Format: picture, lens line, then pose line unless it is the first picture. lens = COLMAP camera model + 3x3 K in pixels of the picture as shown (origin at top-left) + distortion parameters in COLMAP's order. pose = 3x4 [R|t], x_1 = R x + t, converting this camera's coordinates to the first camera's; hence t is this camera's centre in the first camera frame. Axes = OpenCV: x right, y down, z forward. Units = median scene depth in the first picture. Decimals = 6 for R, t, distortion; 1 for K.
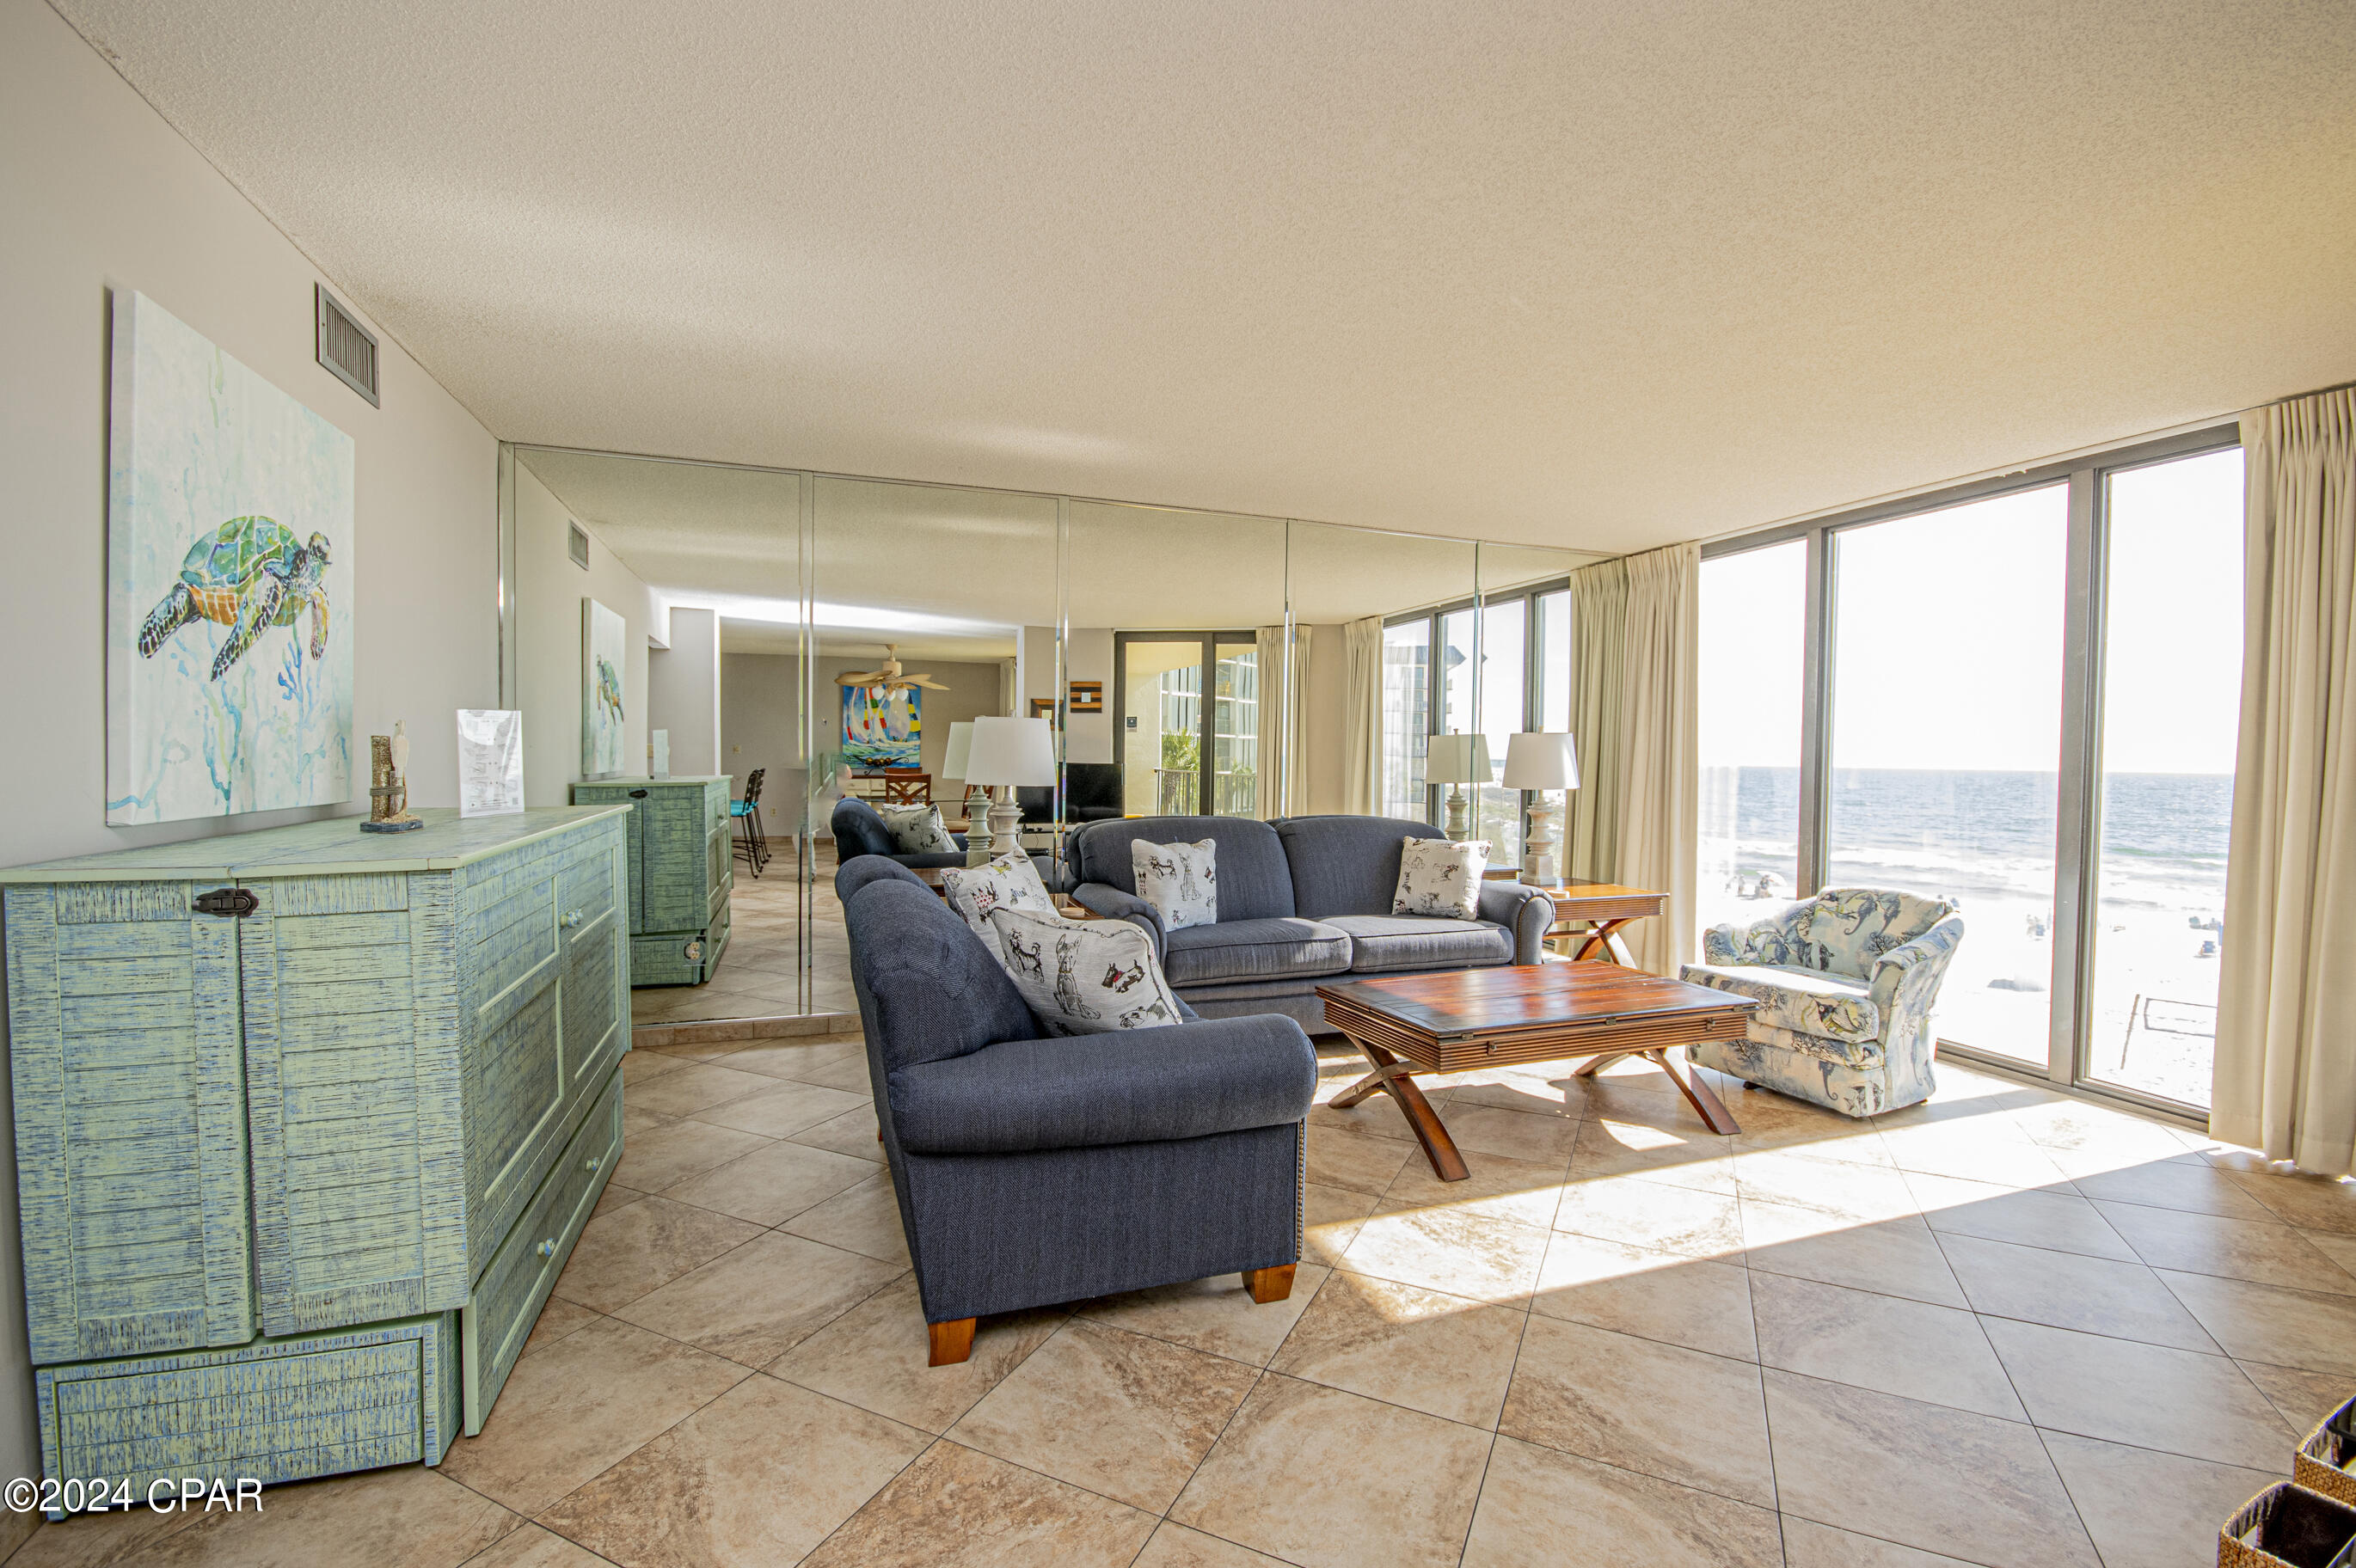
lens RADIAL K [[1023.2, 0, 1215.6], [0, 1023.2, 781.7], [0, 0, 1]] dist [0.012383, -0.014747]
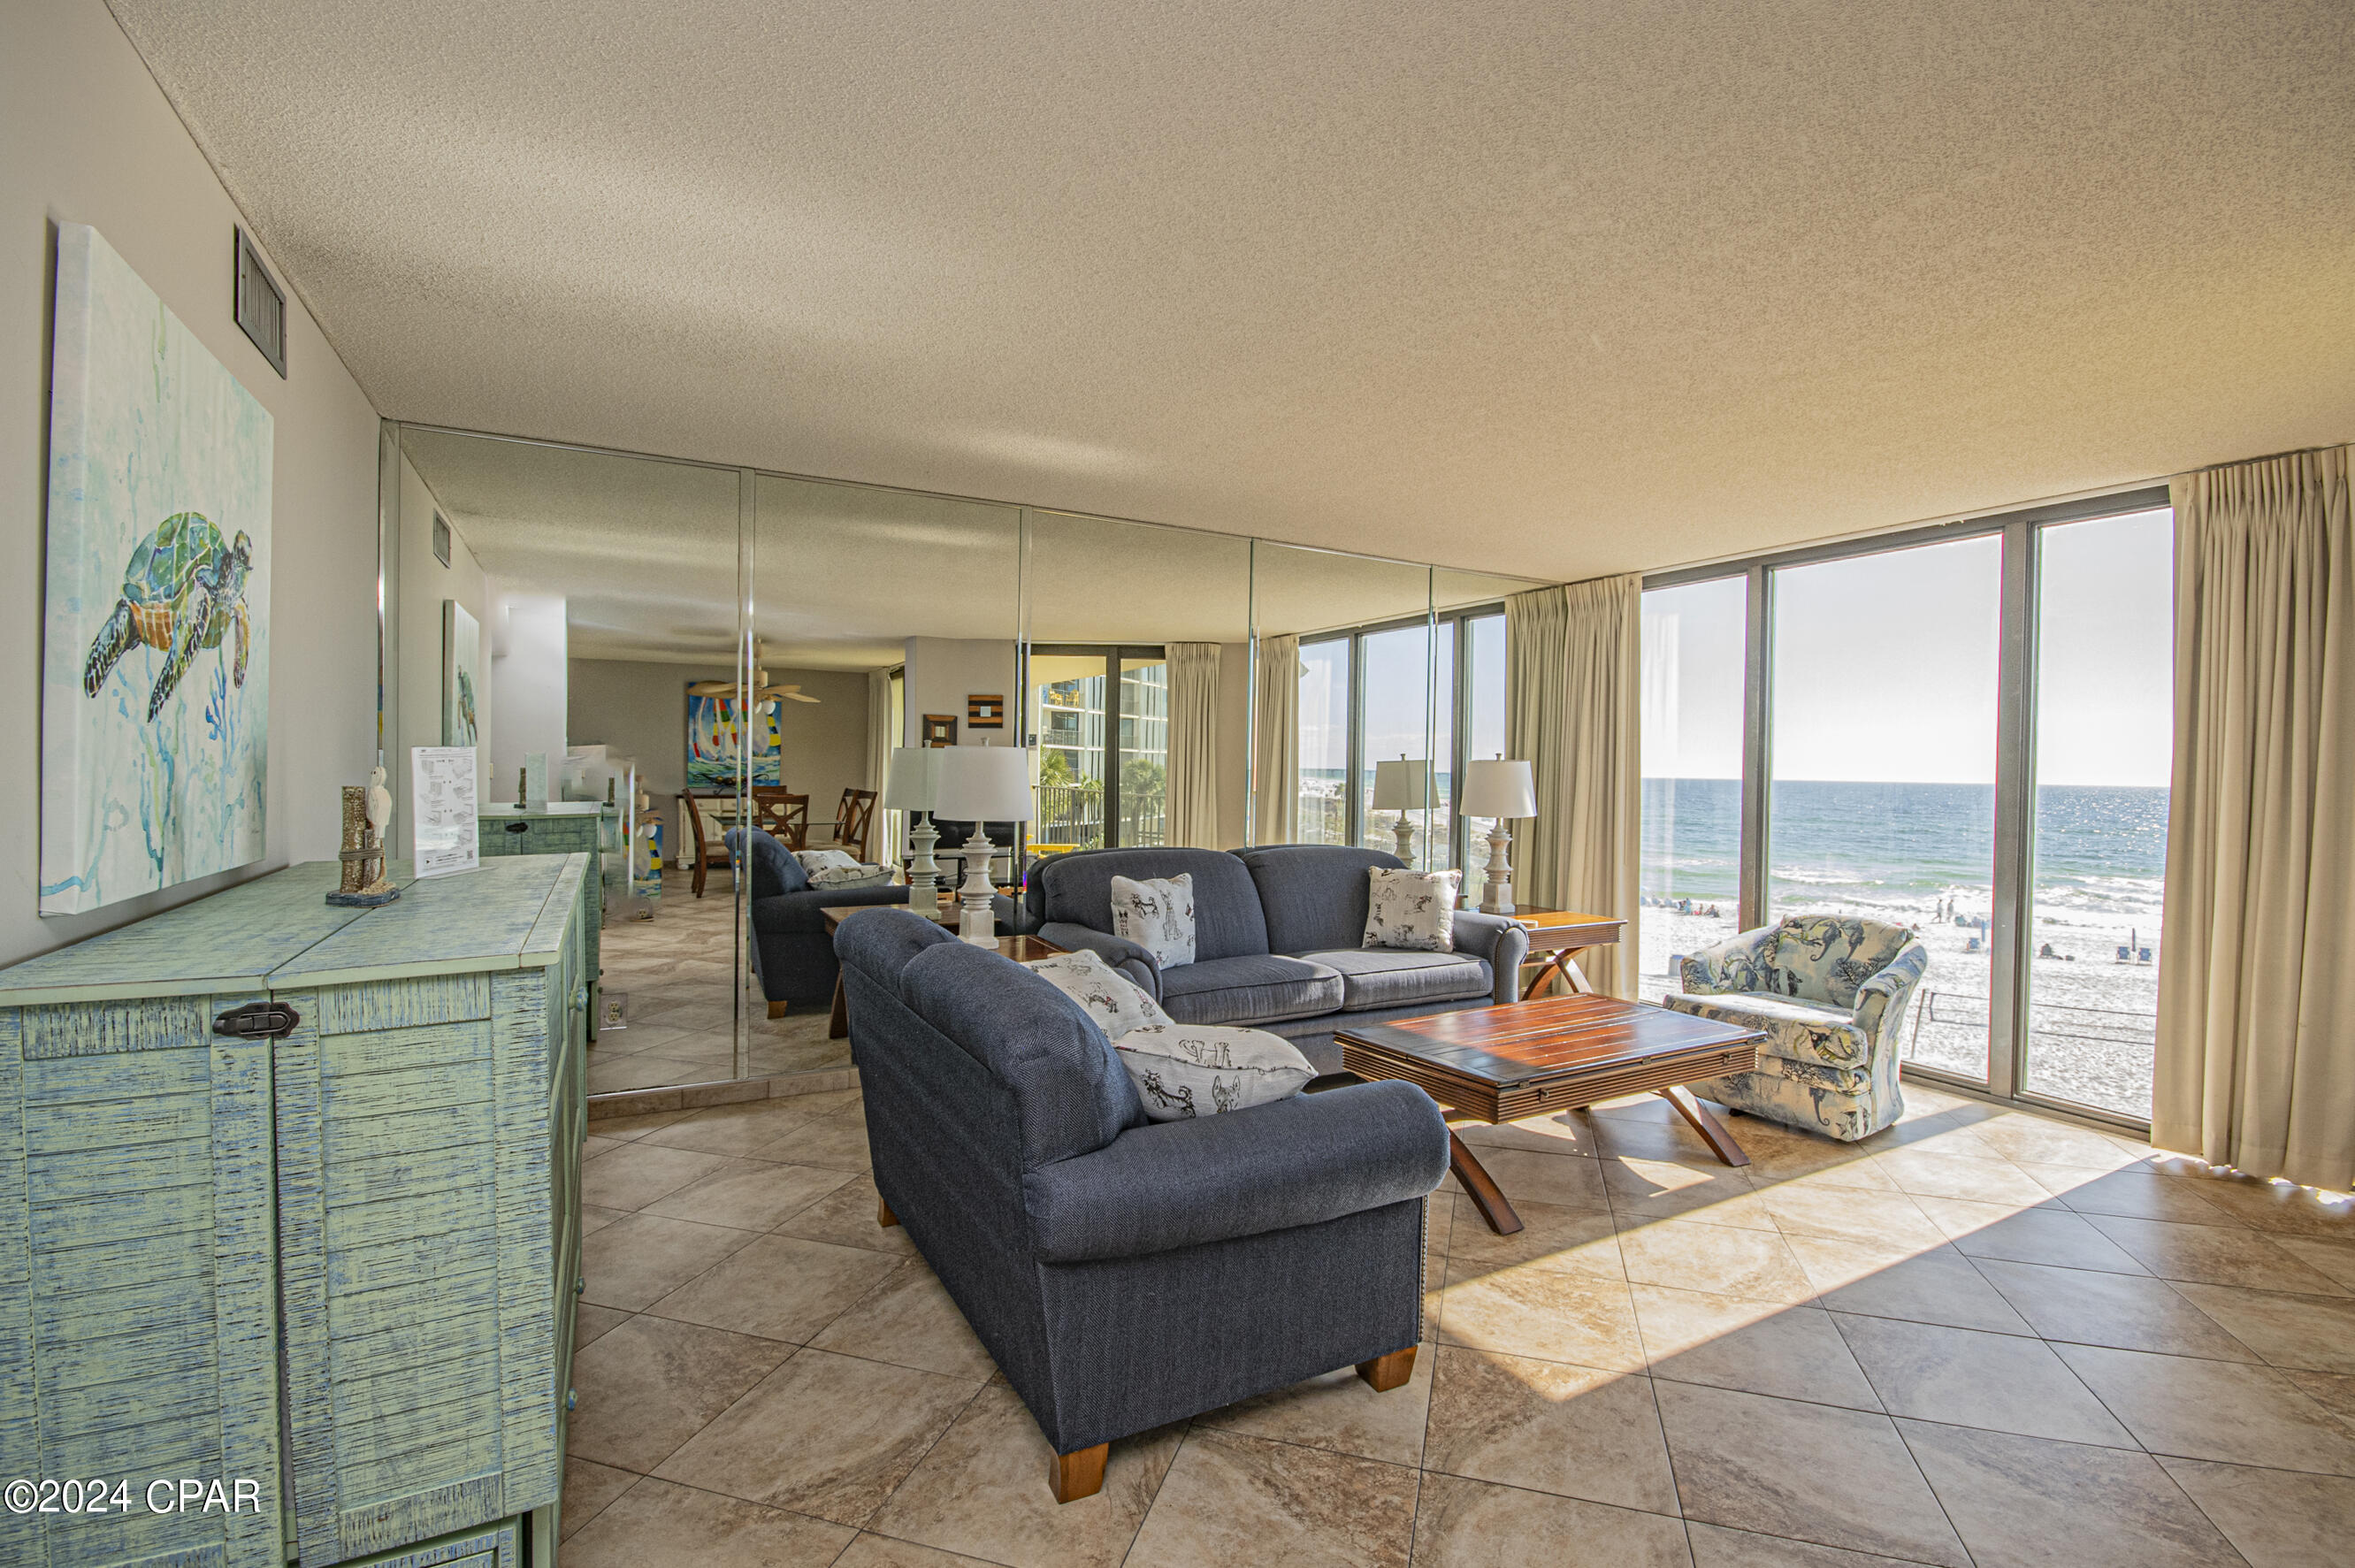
lens RADIAL K [[1051.0, 0, 1218.9], [0, 1051.0, 781.8], [0, 0, 1]] dist [0.013249, -0.015355]
pose [[0.988670, 0.000686, 0.150103, -0.247758], [0.000974, 0.999939, -0.010988, -0.036847], [-0.150101, 0.011009, 0.988609, 0.065983]]
